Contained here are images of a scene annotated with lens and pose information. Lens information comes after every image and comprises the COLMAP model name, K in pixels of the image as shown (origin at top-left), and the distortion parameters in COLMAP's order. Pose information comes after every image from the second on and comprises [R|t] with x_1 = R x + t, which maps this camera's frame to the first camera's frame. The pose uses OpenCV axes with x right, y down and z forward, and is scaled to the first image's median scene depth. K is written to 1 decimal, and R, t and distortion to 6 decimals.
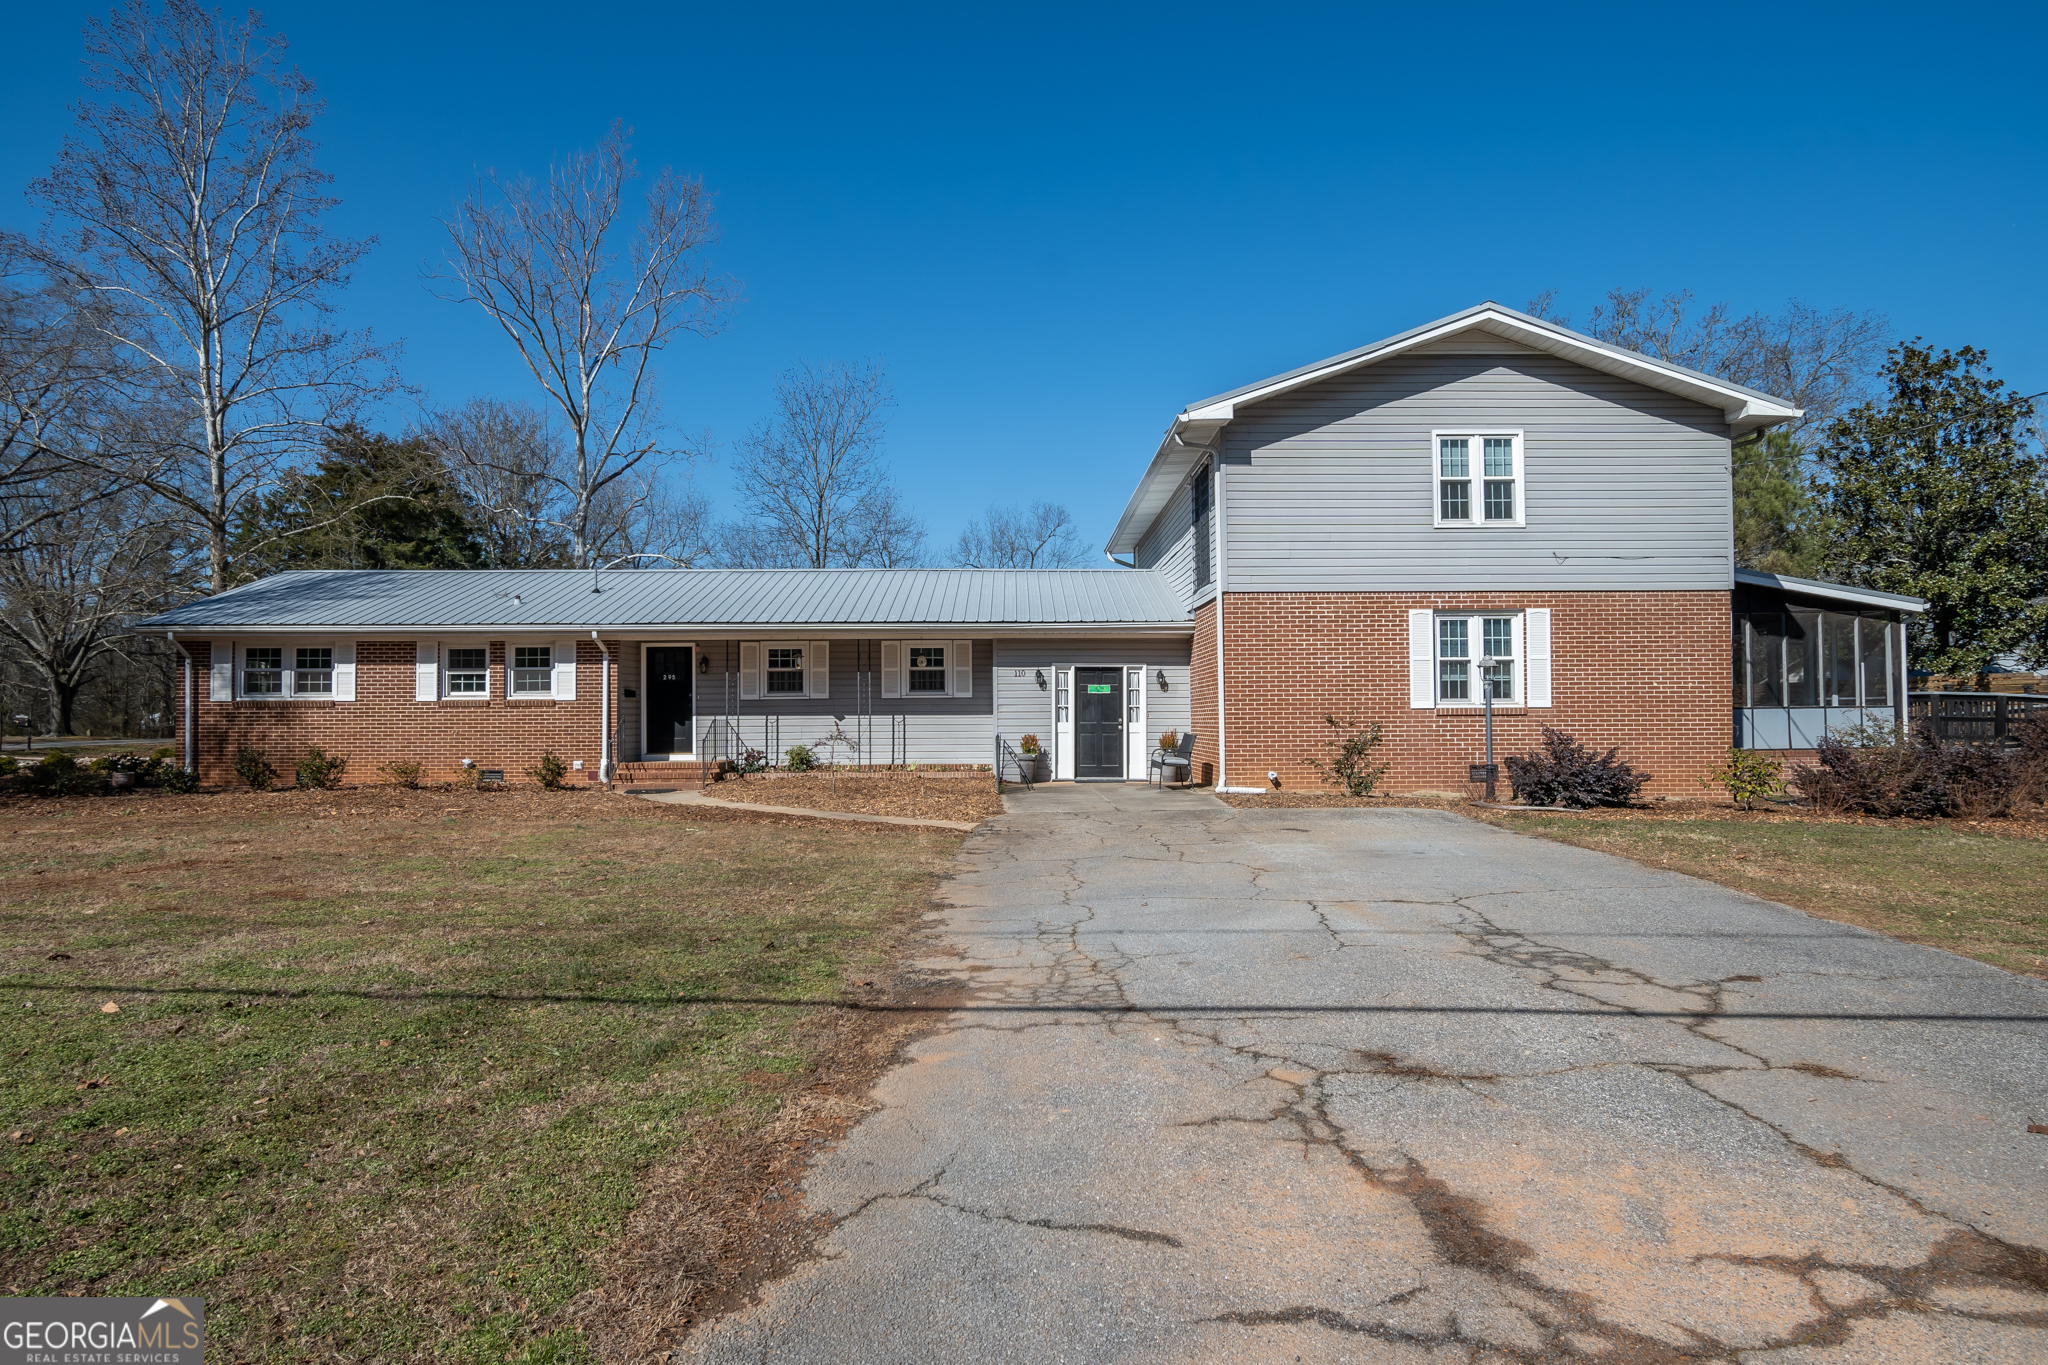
lens RADIAL K [[1197.4, 0, 1023.7], [0, 1197.4, 686.5], [0, 0, 1]] dist [-0.000146, -0.001443]
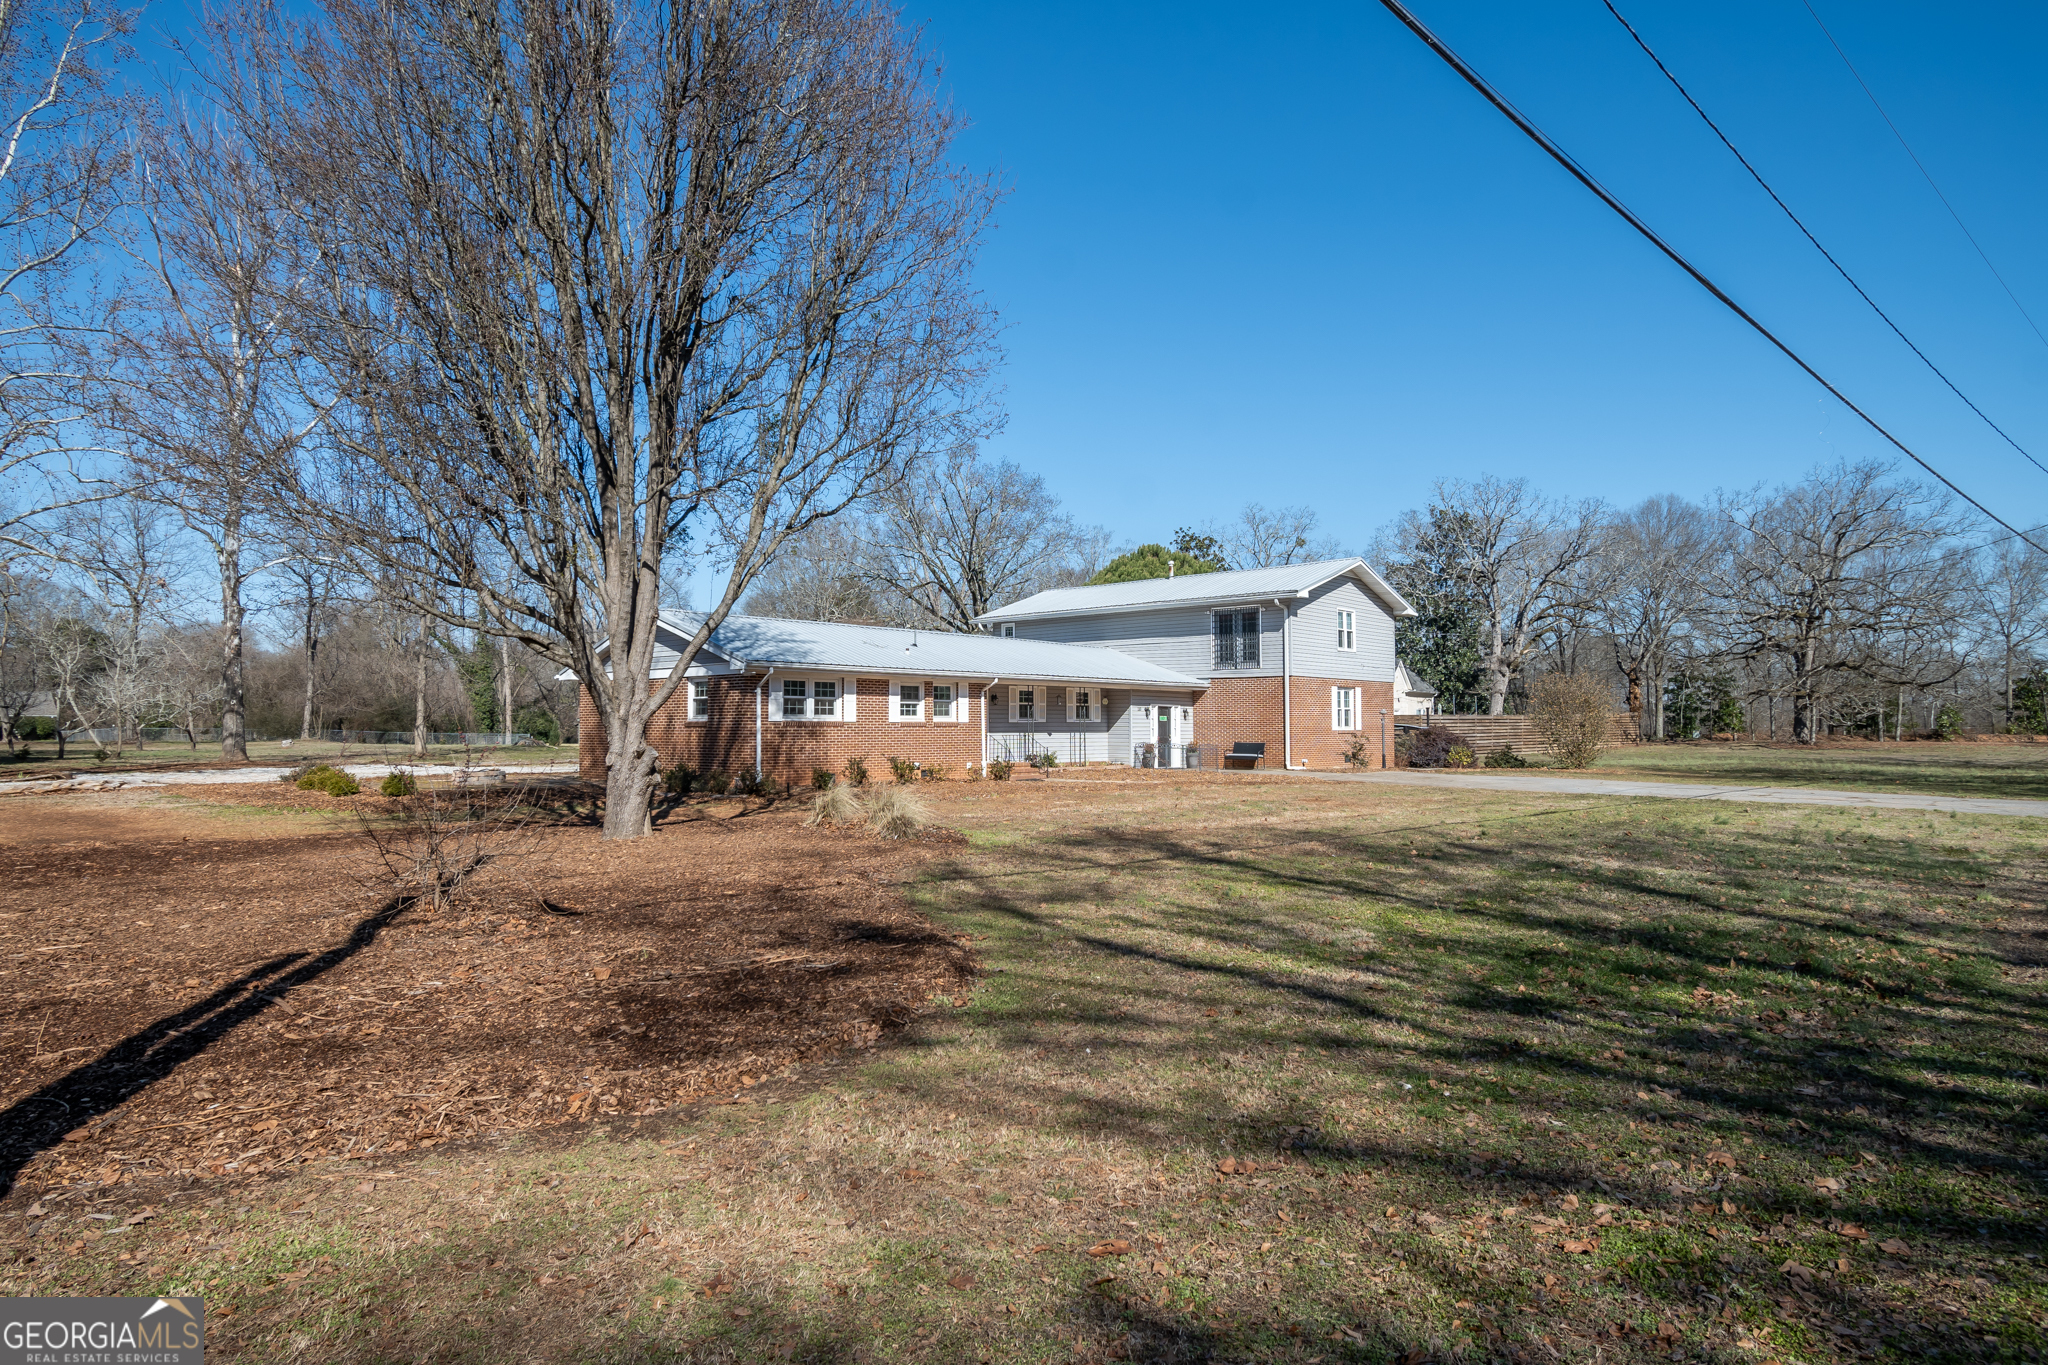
lens RADIAL K [[1156.0, 0, 1024.0], [0, 1156.0, 682.5], [0, 0, 1]] dist [0.003260, 0.001037]
pose [[0.675460, 0.033119, 0.736652, -1.401441], [-0.021298, 0.999450, -0.025406, -0.003248], [-0.737089, 0.001471, 0.675794, -0.035365]]
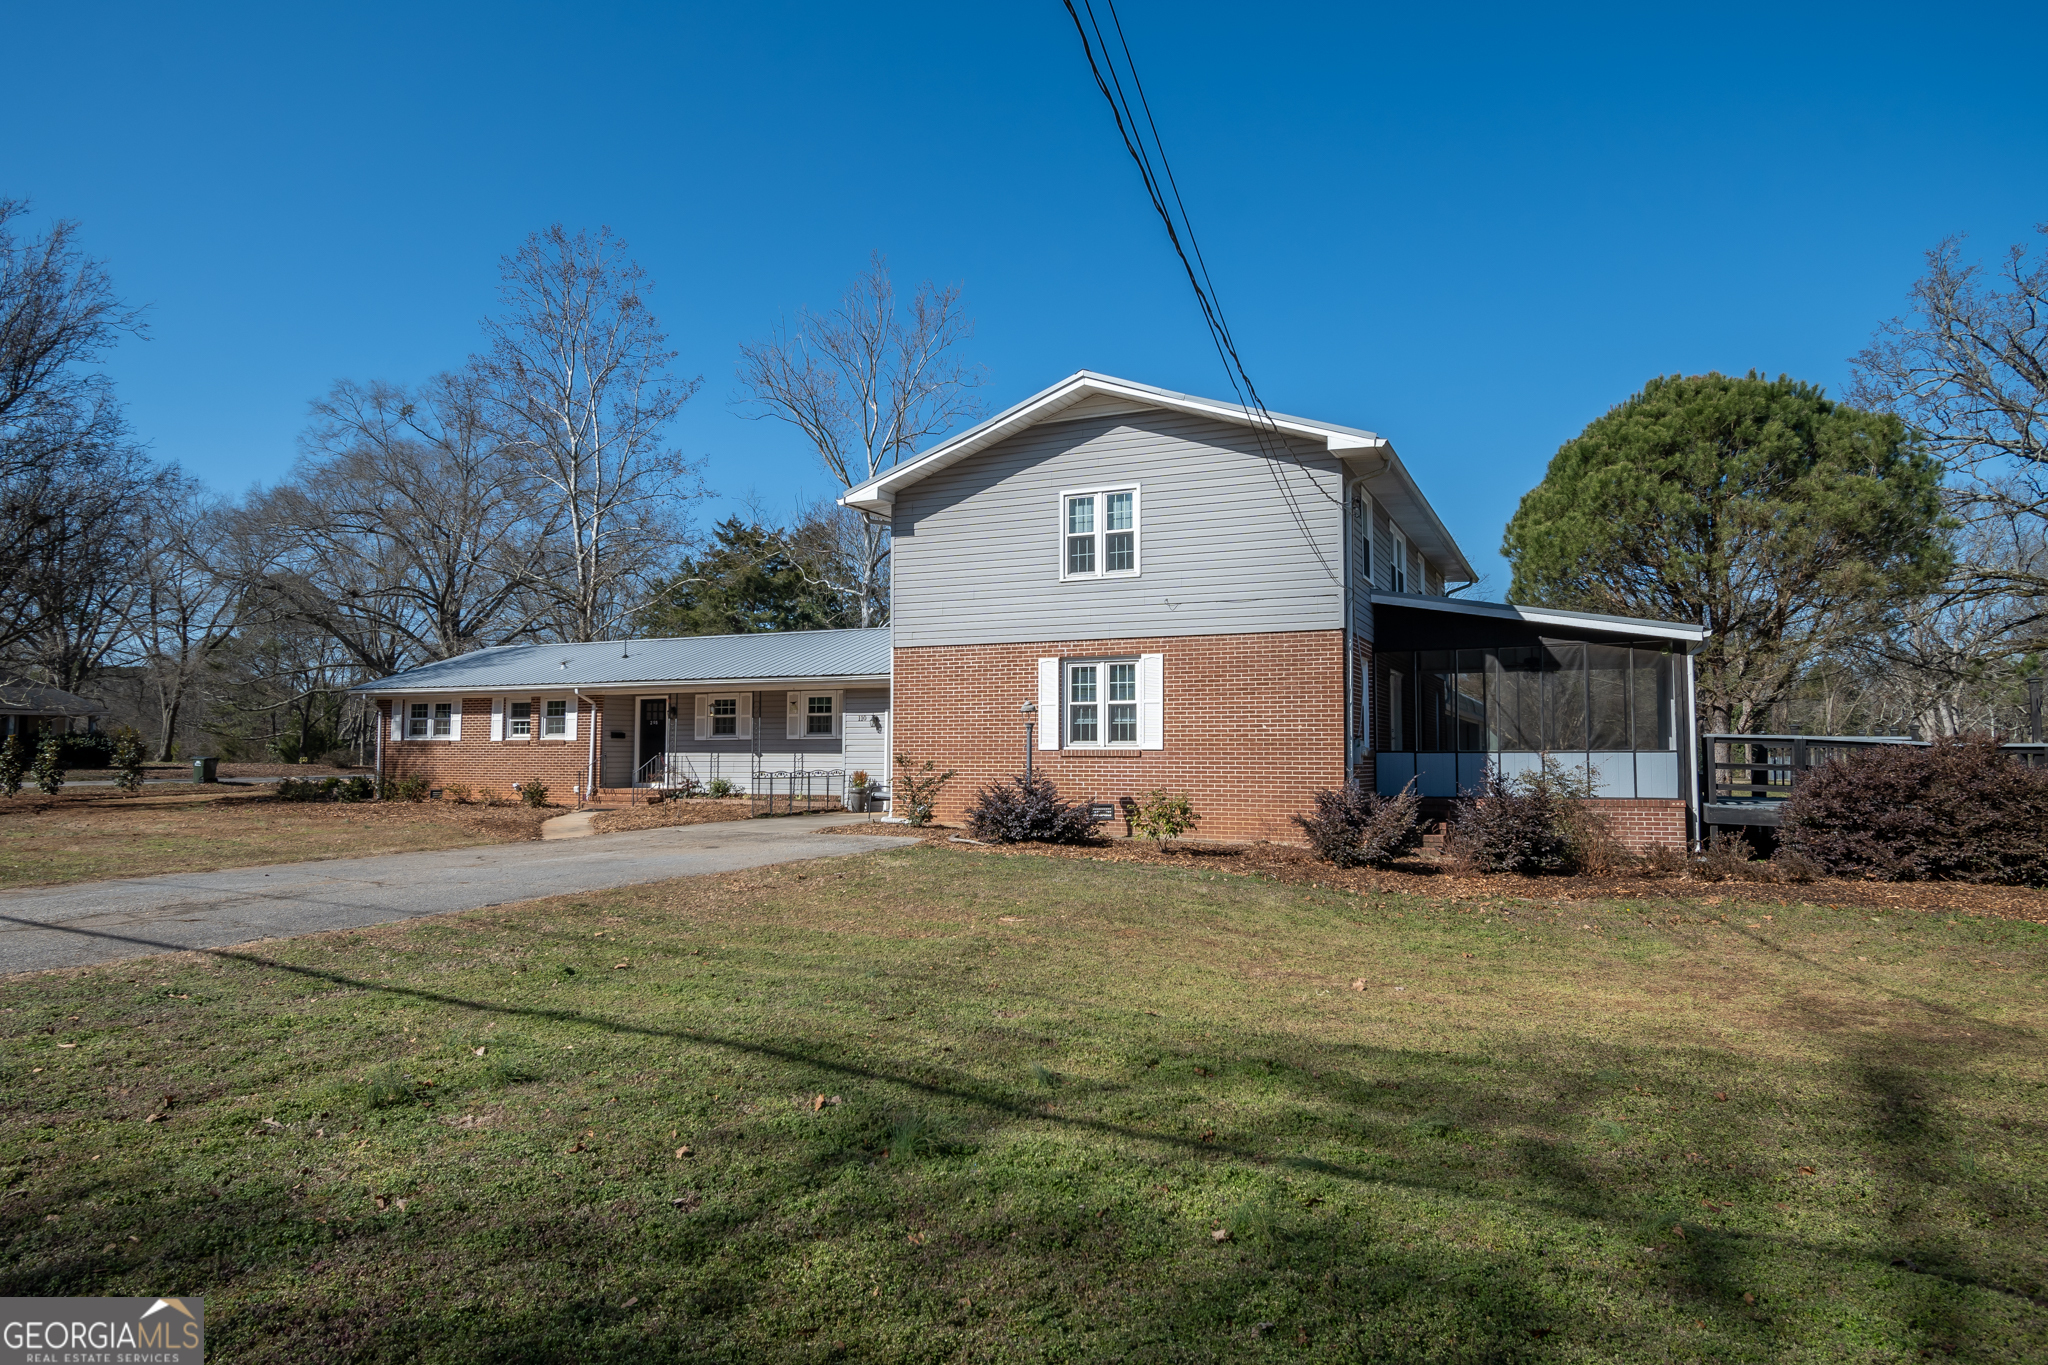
lens RADIAL K [[1197.4, 0, 1023.7], [0, 1197.4, 686.5], [0, 0, 1]] dist [-0.000146, -0.001443]
pose [[0.899811, -0.017272, -0.435939, 0.655243], [0.002814, 0.999425, -0.033789, -0.002019], [0.436271, 0.029177, 0.899342, 0.017852]]
